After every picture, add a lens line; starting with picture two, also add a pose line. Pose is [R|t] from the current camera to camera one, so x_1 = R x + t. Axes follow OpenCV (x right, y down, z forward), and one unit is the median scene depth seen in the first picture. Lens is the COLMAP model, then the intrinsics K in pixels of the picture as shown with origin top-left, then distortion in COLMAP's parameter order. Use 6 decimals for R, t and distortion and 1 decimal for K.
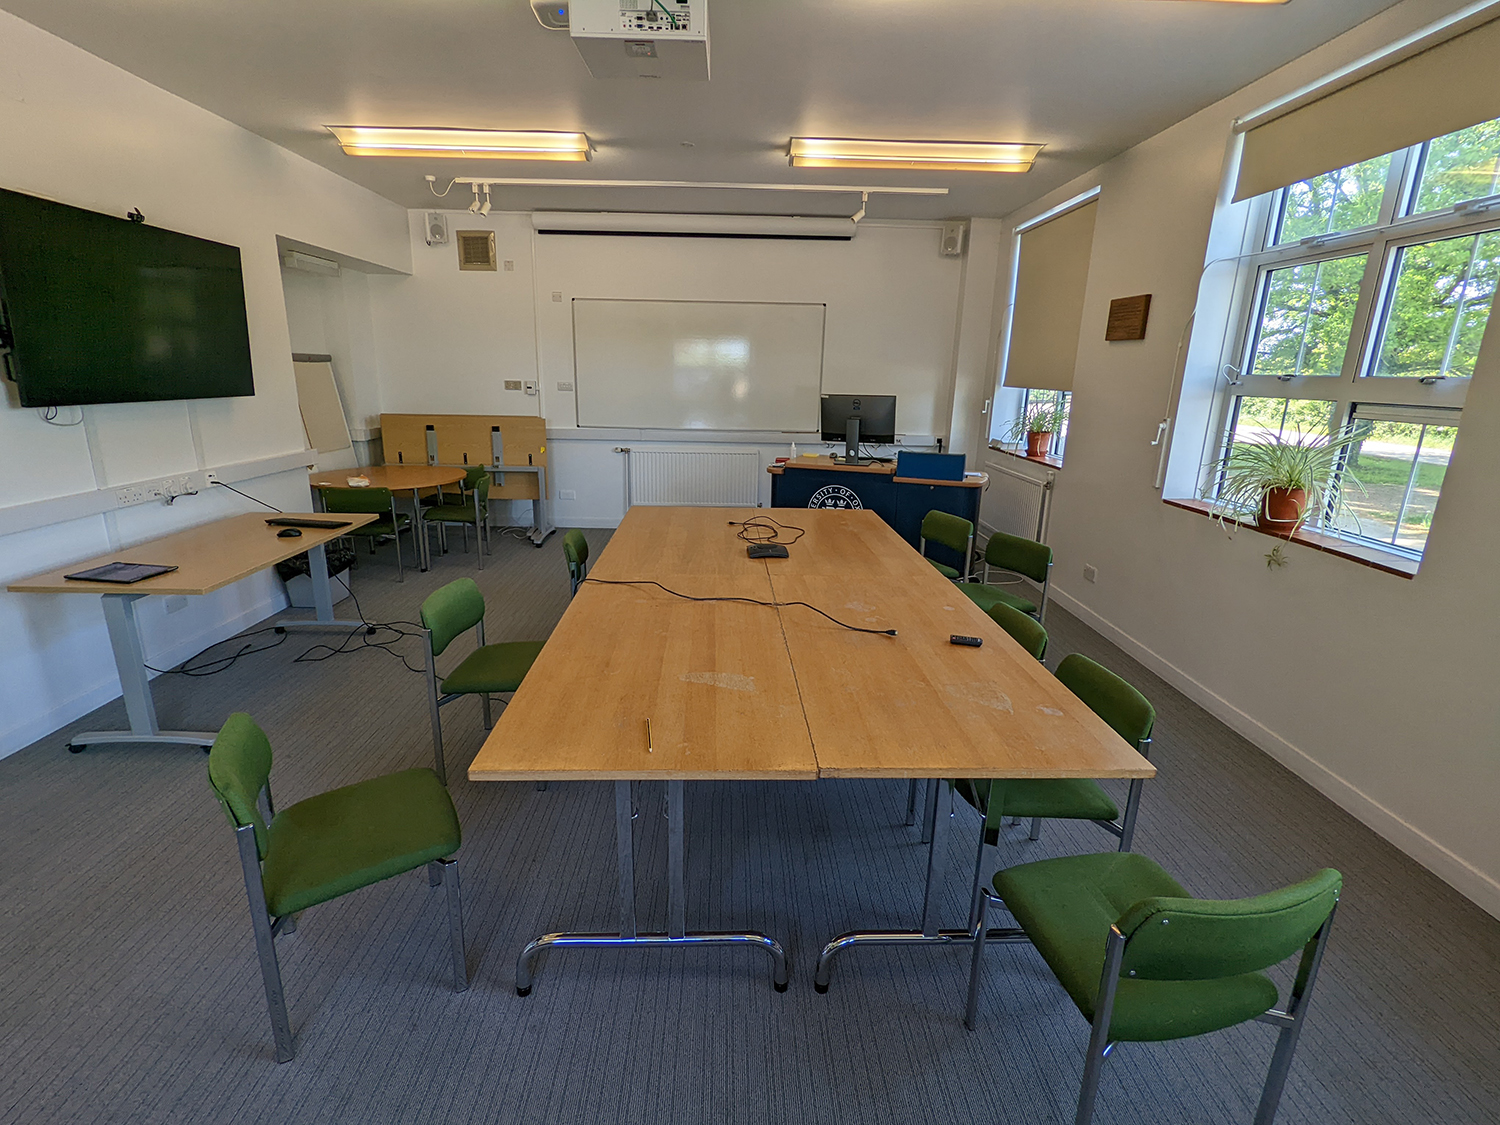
lens RADIAL K [[712.3, 0, 743.1], [0, 712.3, 561.4], [0, 0, 1]] dist [0.000687, 0.000030]
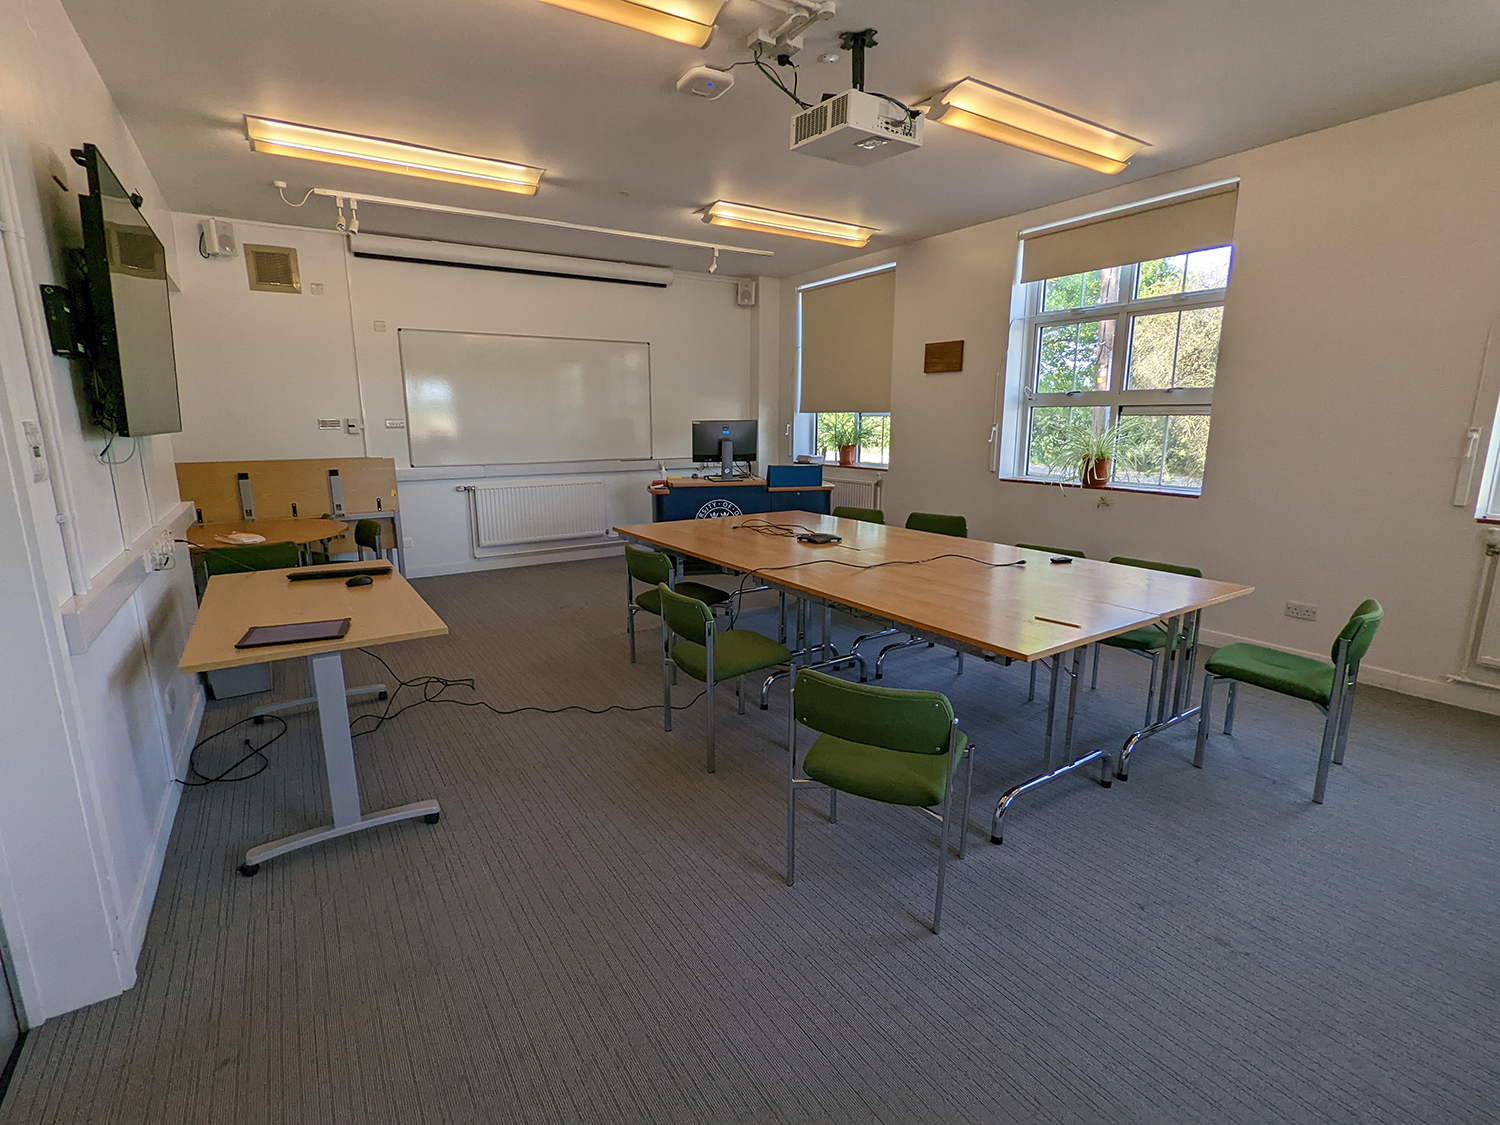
lens RADIAL K [[712.3, 0, 738.2], [0, 712.3, 564.7], [0, 0, 1]] dist [0.000687, 0.000030]
pose [[0.851392, -0.128695, 0.508498, -0.459257], [0.156933, 0.987526, -0.012826, 0.015185], [-0.500504, 0.090720, 0.860968, 0.020564]]
